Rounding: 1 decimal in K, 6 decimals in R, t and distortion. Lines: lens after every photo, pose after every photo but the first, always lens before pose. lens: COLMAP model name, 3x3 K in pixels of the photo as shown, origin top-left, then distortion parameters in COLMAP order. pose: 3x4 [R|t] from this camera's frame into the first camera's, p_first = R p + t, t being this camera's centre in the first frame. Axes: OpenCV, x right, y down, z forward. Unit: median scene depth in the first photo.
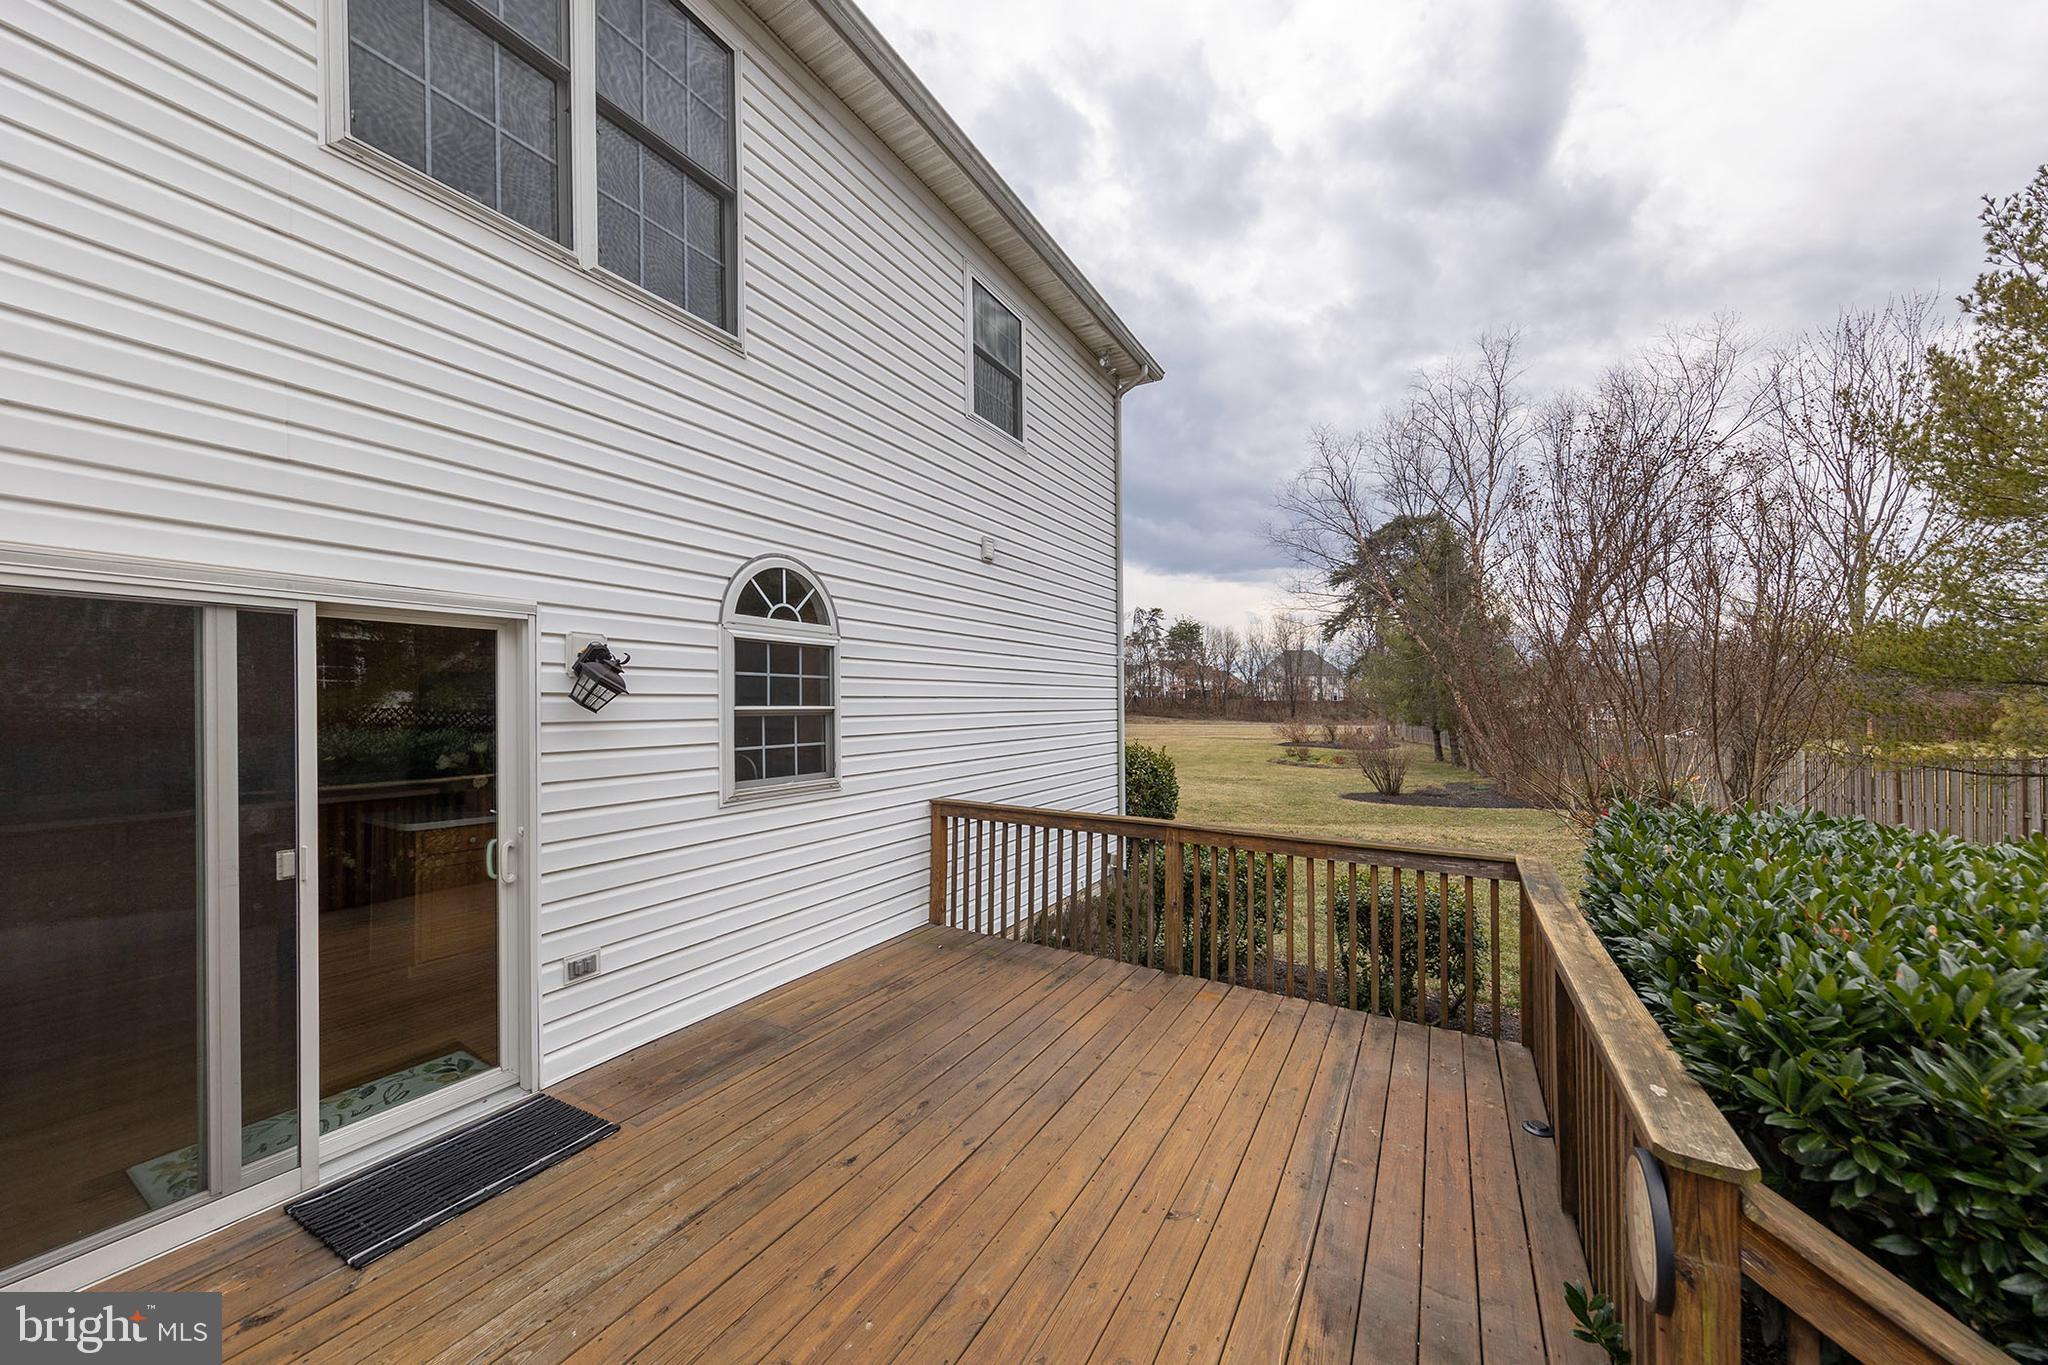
lens RADIAL K [[715.9, 0, 1026.3], [0, 715.9, 673.5], [0, 0, 1]] dist [0.004801, -0.000678]
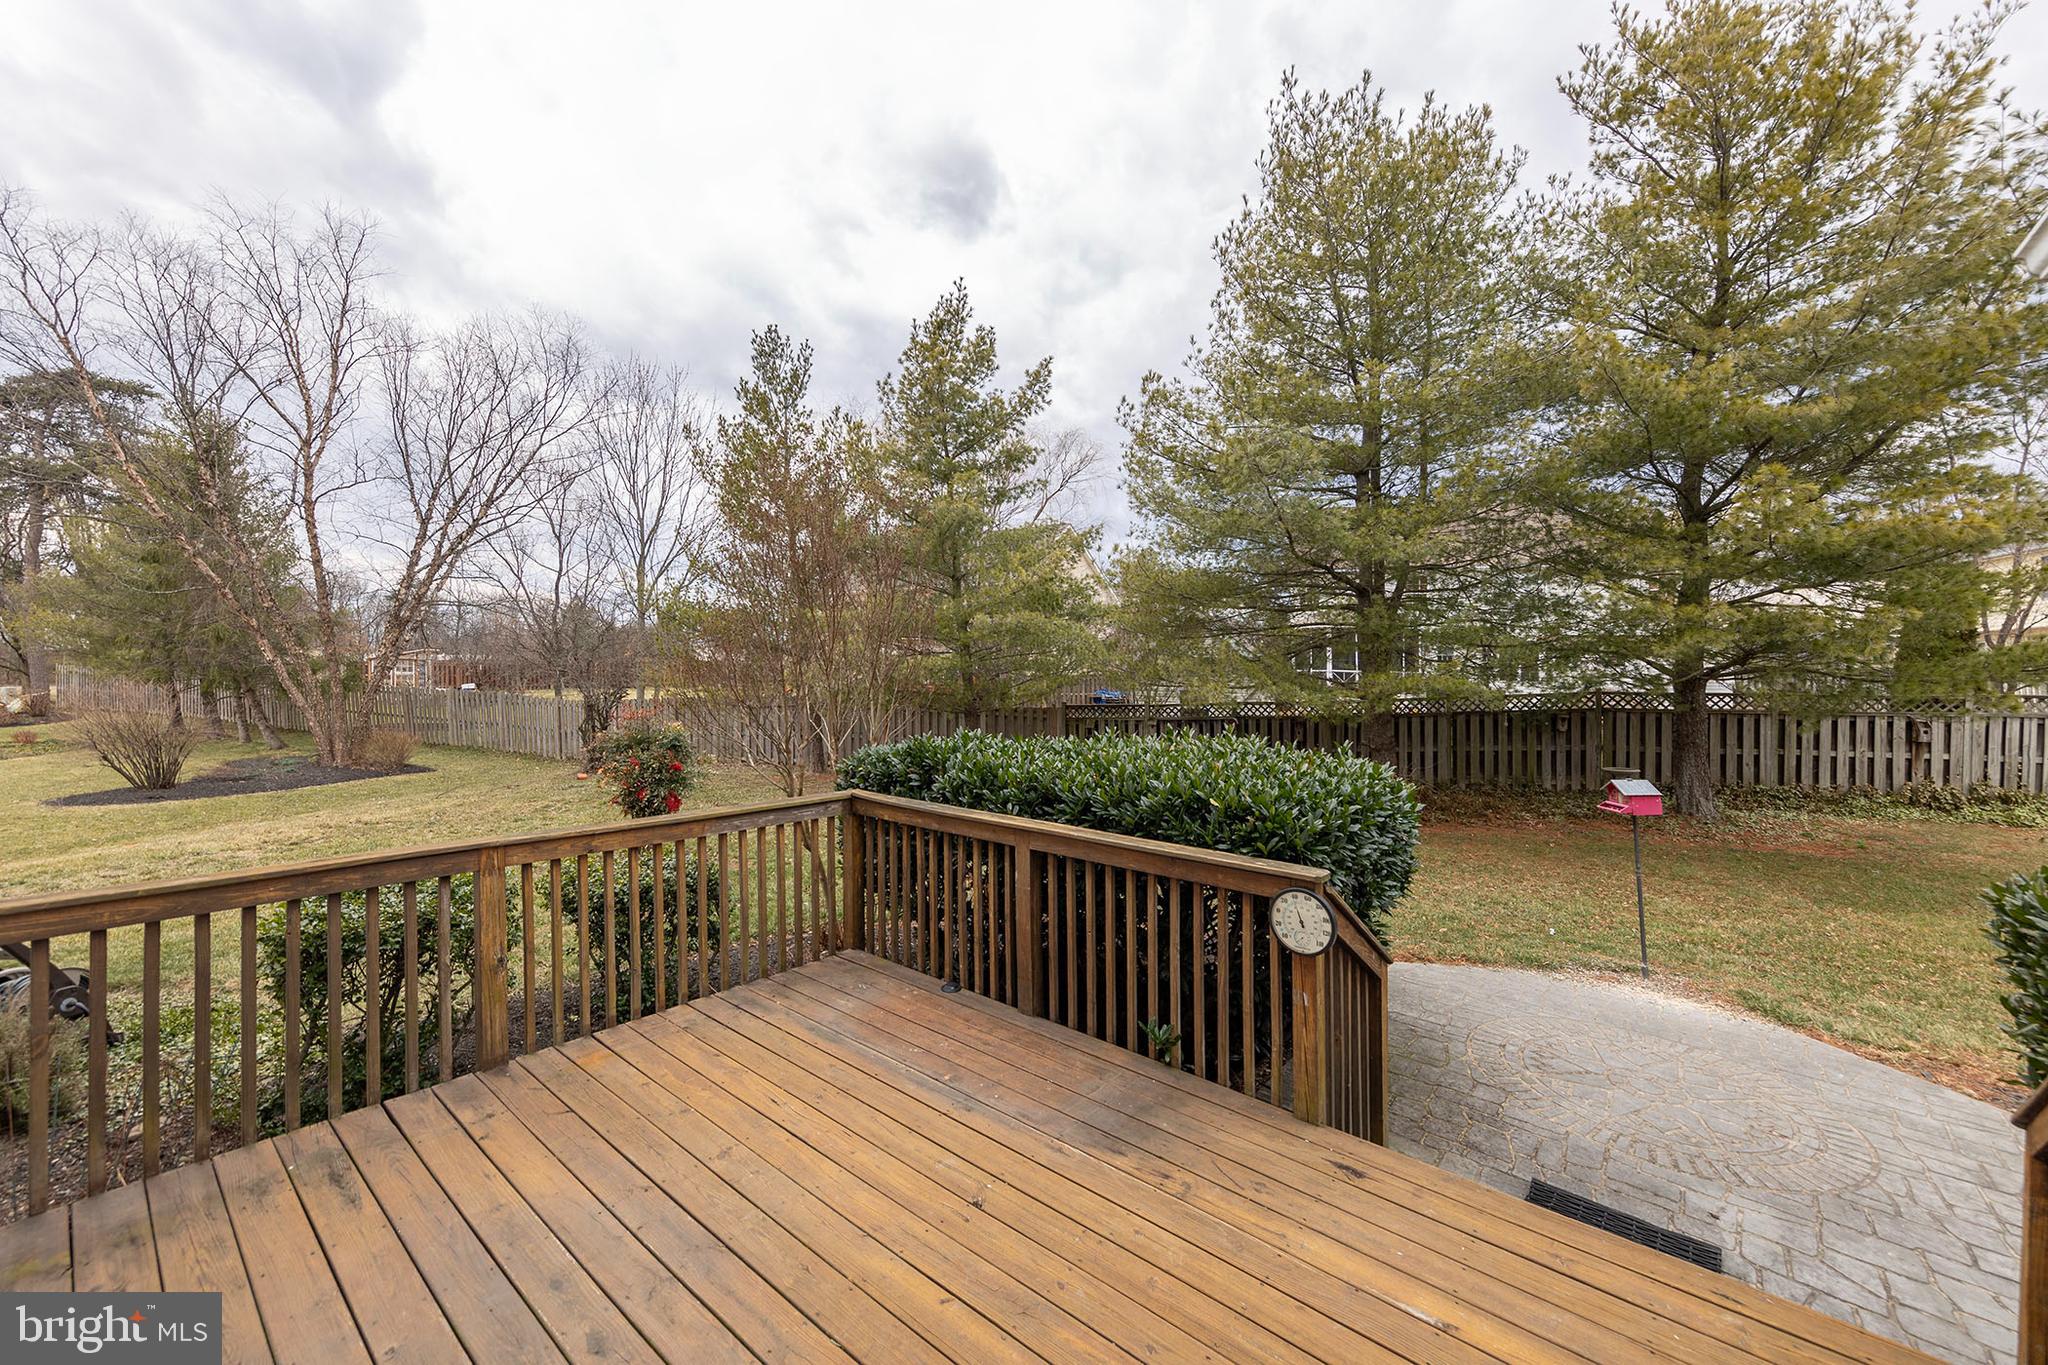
lens RADIAL K [[771.9, 0, 1033.4], [0, 771.9, 685.9], [0, 0, 1]] dist [0.006741, -0.000592]
pose [[0.145797, -0.024546, 0.989010, -0.470565], [-0.055972, 0.997886, 0.033017, 0.020465], [-0.987730, -0.060171, 0.144115, 0.488887]]
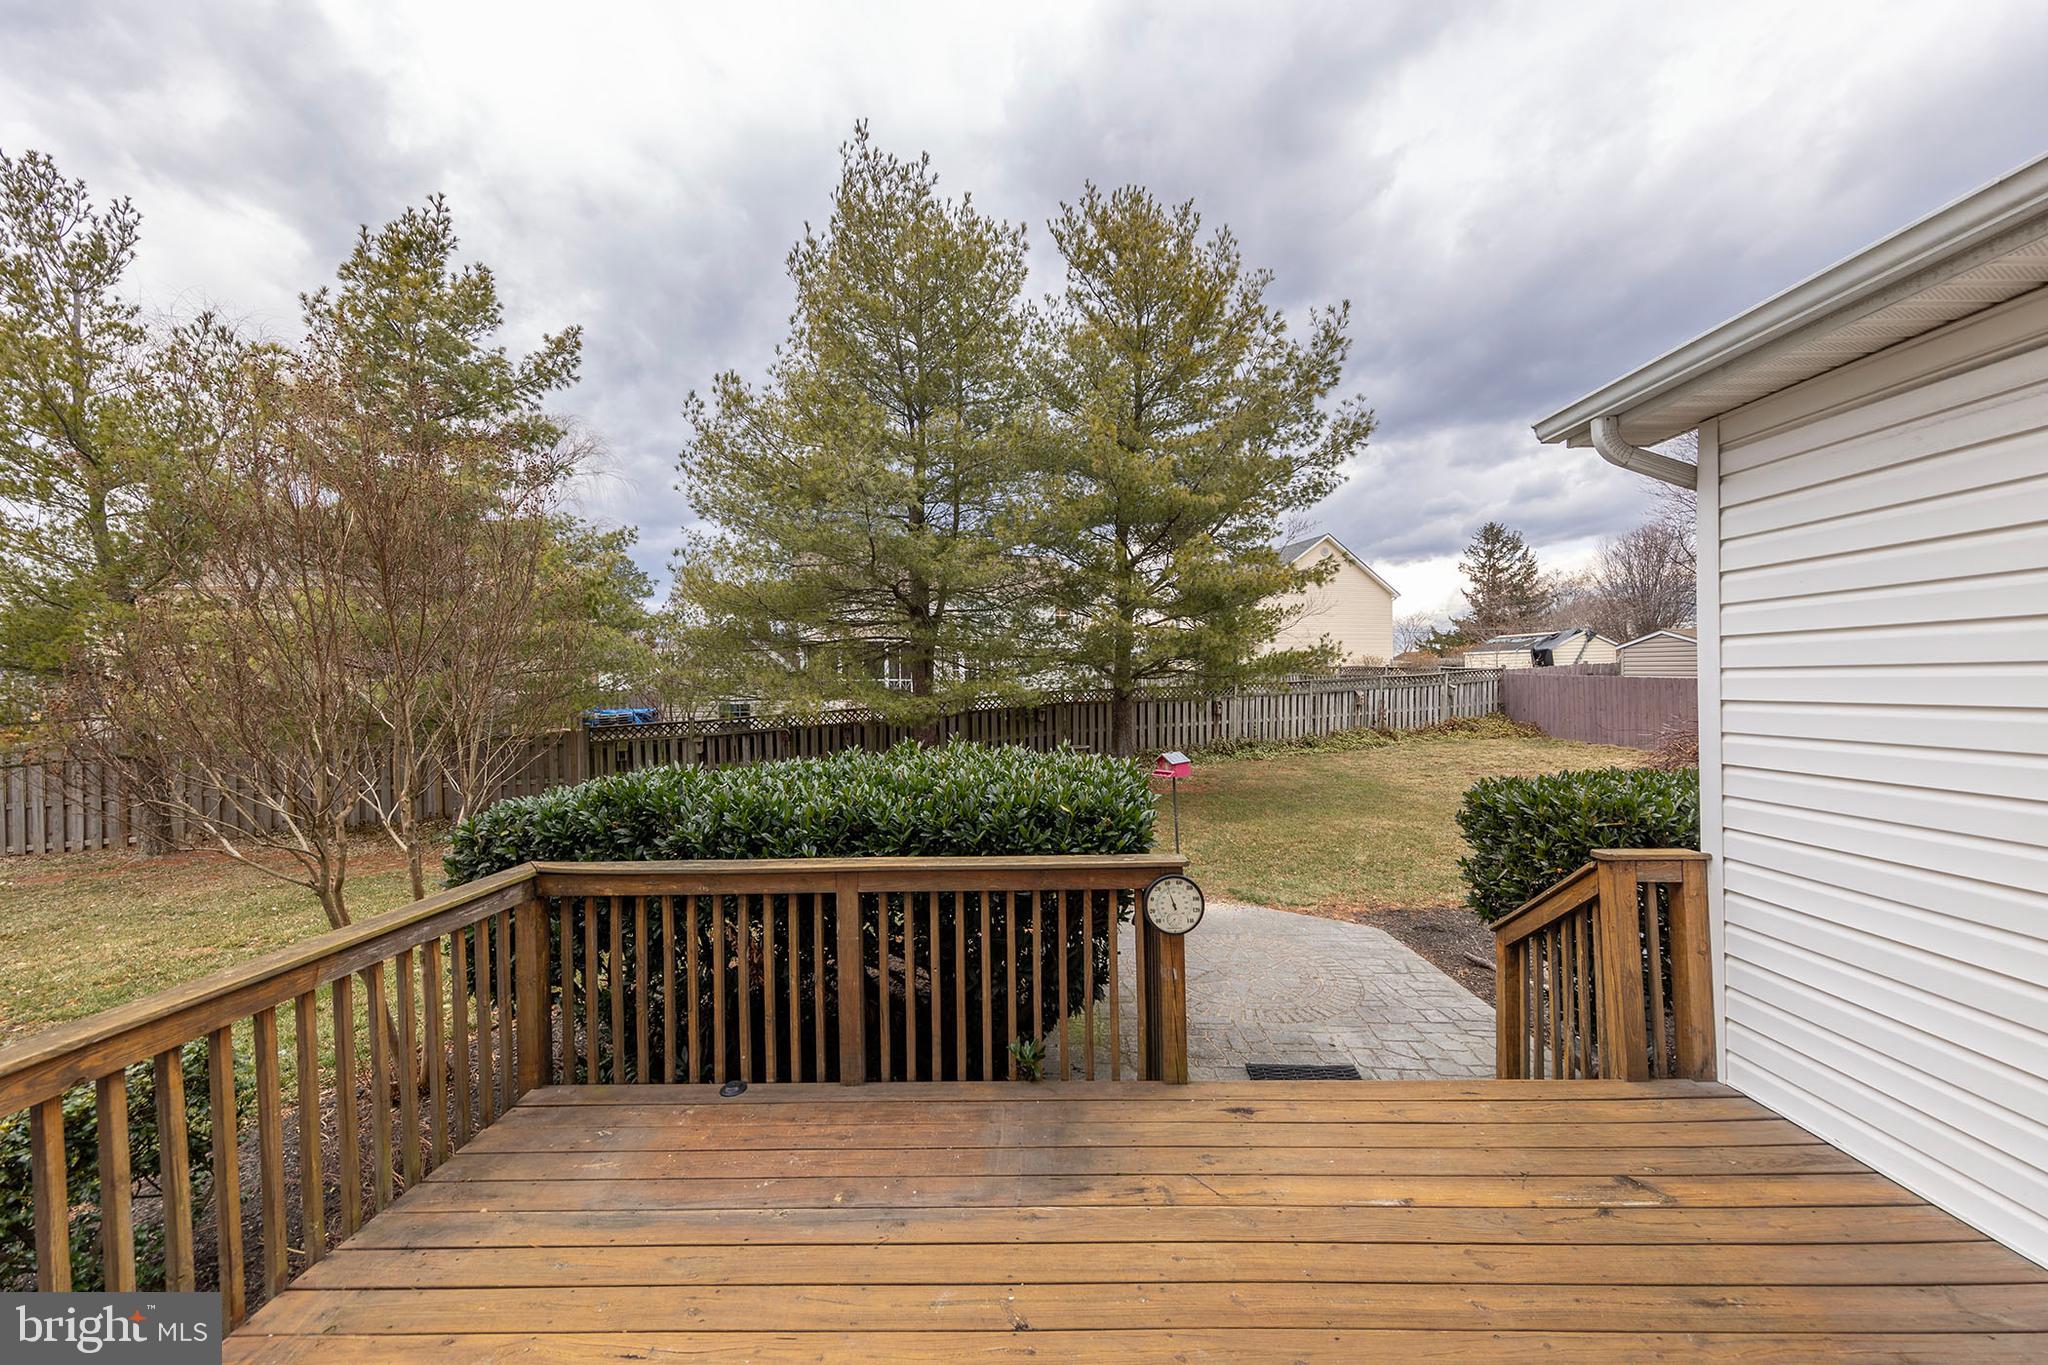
lens RADIAL K [[715.9, 0, 1028.0], [0, 715.9, 690.1], [0, 0, 1]] dist [0.004801, -0.000678]
pose [[-0.491659, -0.010097, 0.870729, -0.291545], [-0.023764, 0.999716, -0.001825, 0.033457], [-0.870463, -0.021589, -0.491760, 0.833316]]
